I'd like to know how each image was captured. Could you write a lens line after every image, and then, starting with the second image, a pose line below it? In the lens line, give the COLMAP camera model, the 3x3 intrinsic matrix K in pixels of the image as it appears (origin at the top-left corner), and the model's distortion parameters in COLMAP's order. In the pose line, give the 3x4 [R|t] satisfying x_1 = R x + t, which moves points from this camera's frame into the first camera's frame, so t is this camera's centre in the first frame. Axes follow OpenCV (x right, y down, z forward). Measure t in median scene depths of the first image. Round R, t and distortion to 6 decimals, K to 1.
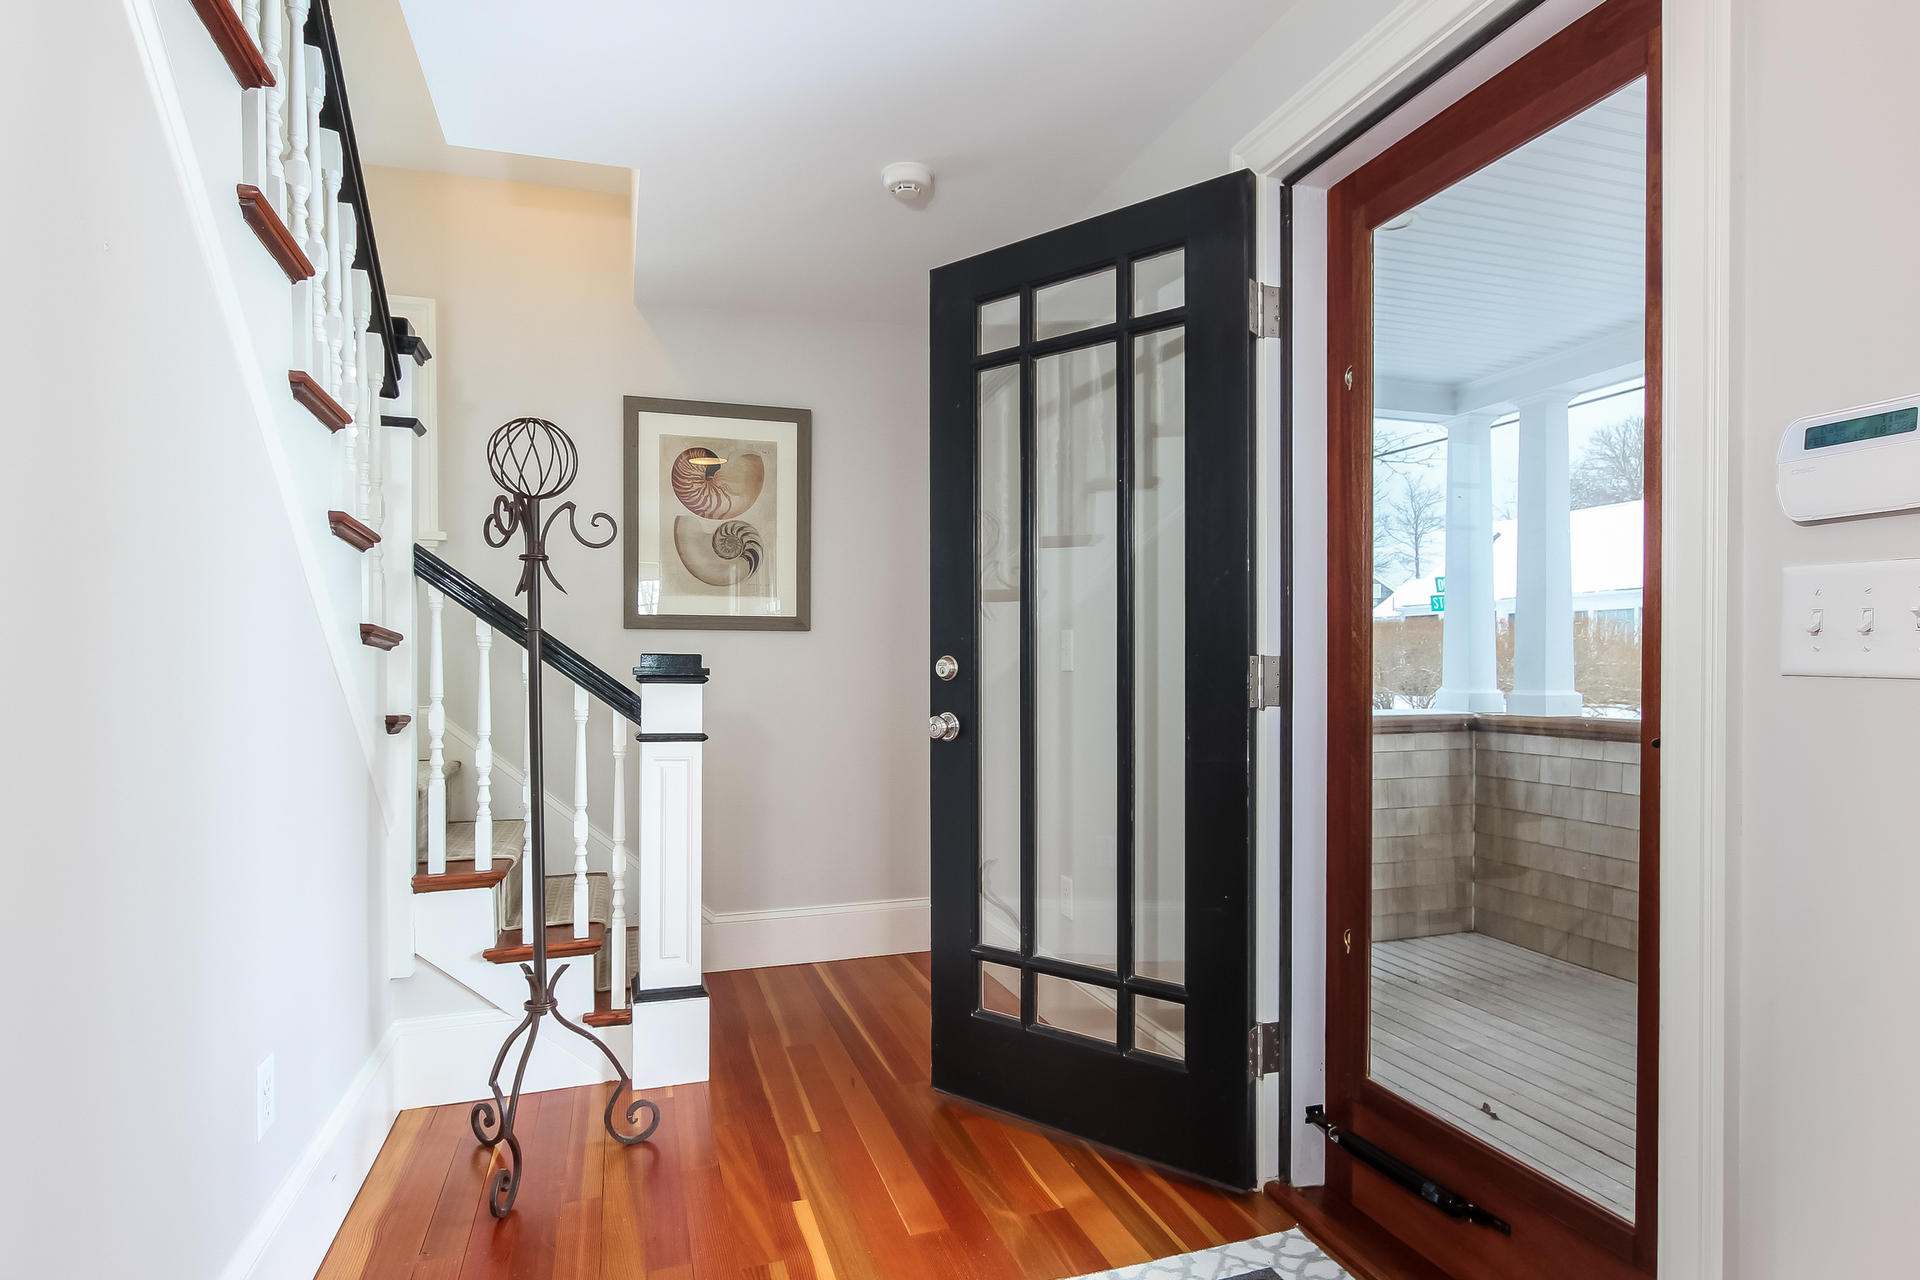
lens RADIAL K [[996.7, 0, 957.6], [0, 996.7, 682.4], [0, 0, 1]] dist [0.024504, 0.000044]
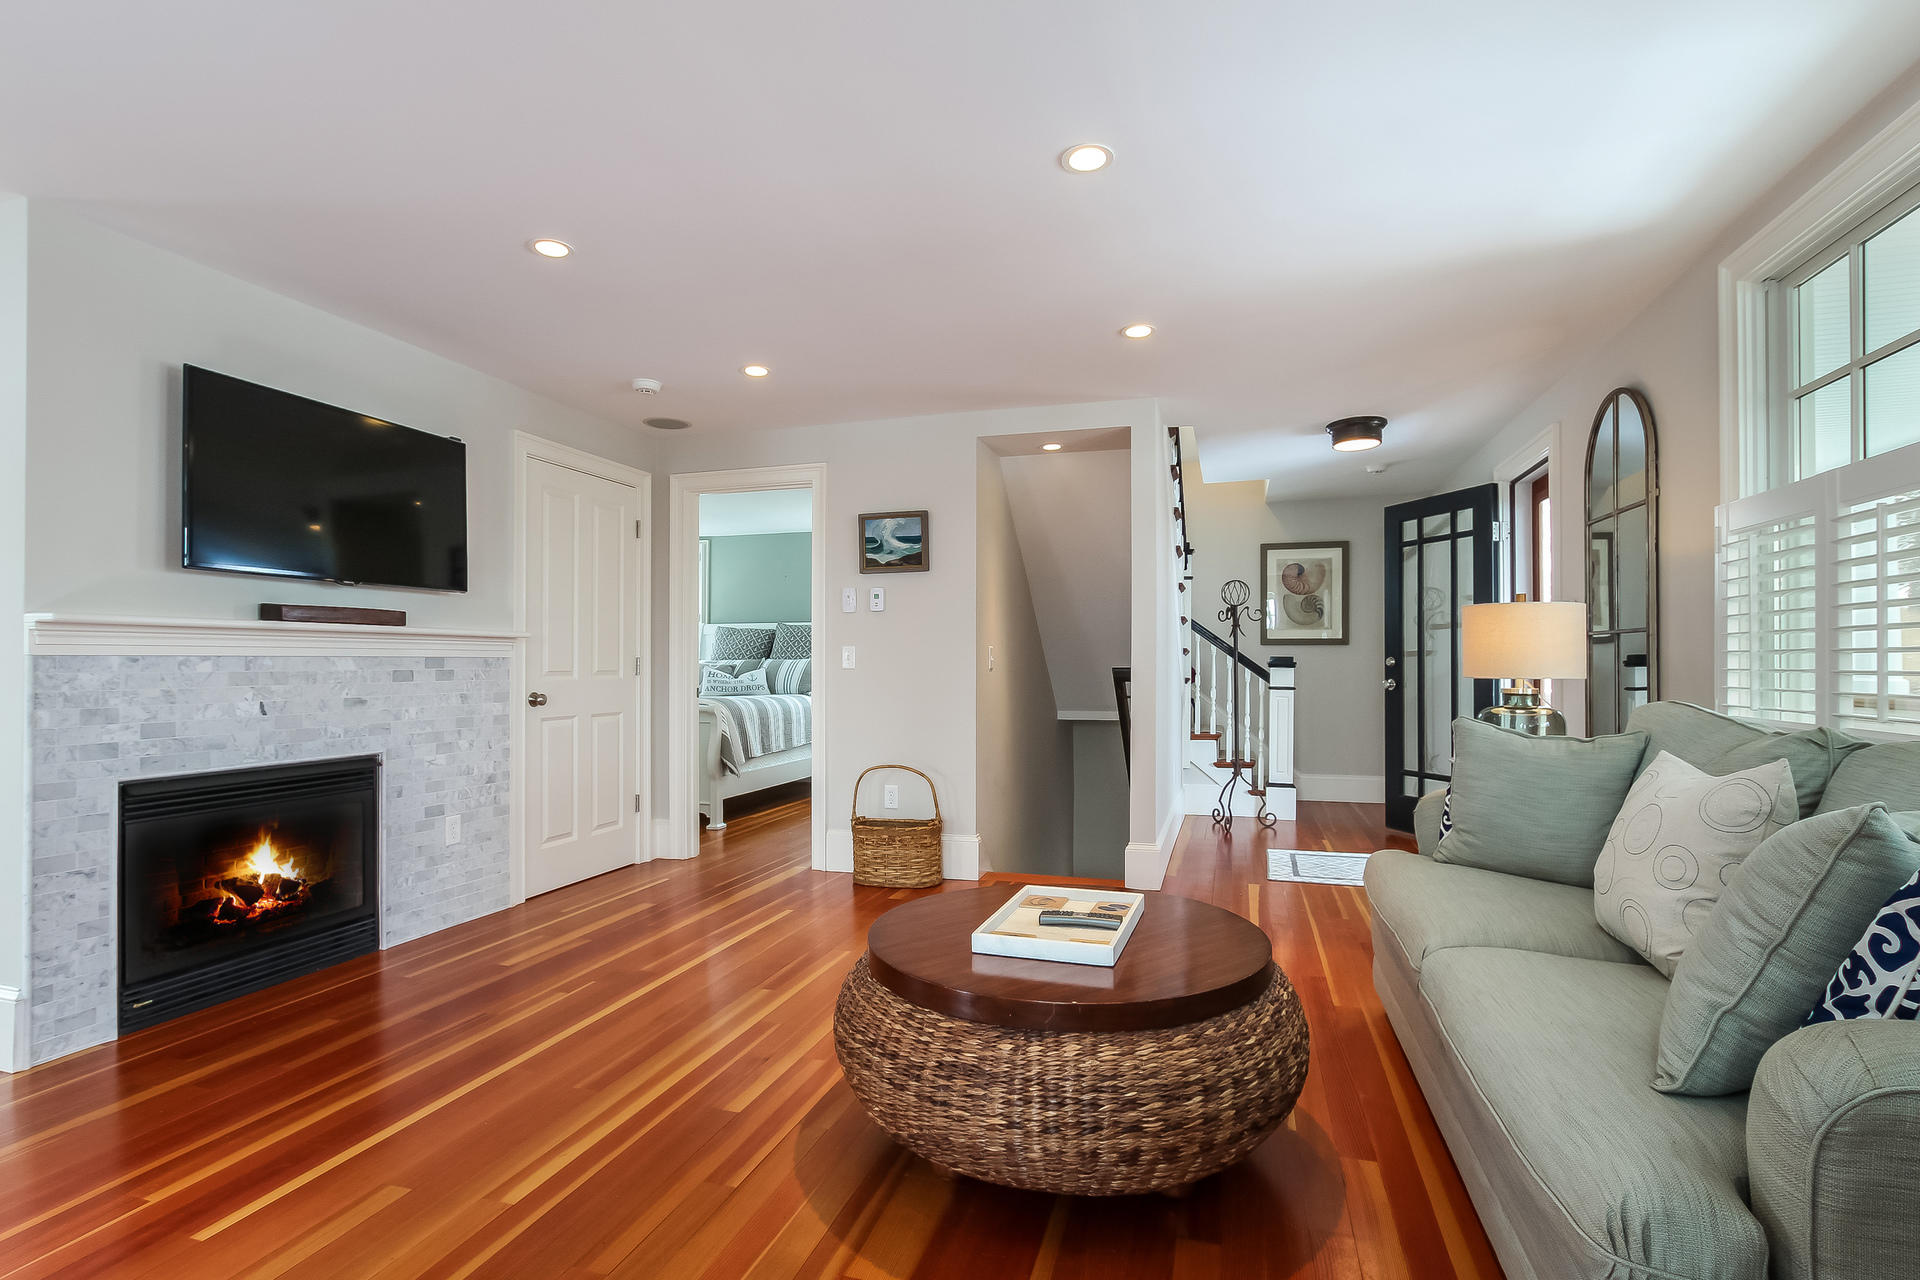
lens RADIAL K [[893.2, 0, 937.5], [0, 893.2, 667.6], [0, 0, 1]] dist [-0.028156, 0.008019]
pose [[0.795695, 0.001881, -0.605695, 0.434985], [-0.007546, 0.999948, -0.006808, 0.024725], [0.605651, 0.009988, 0.795668, -1.493335]]
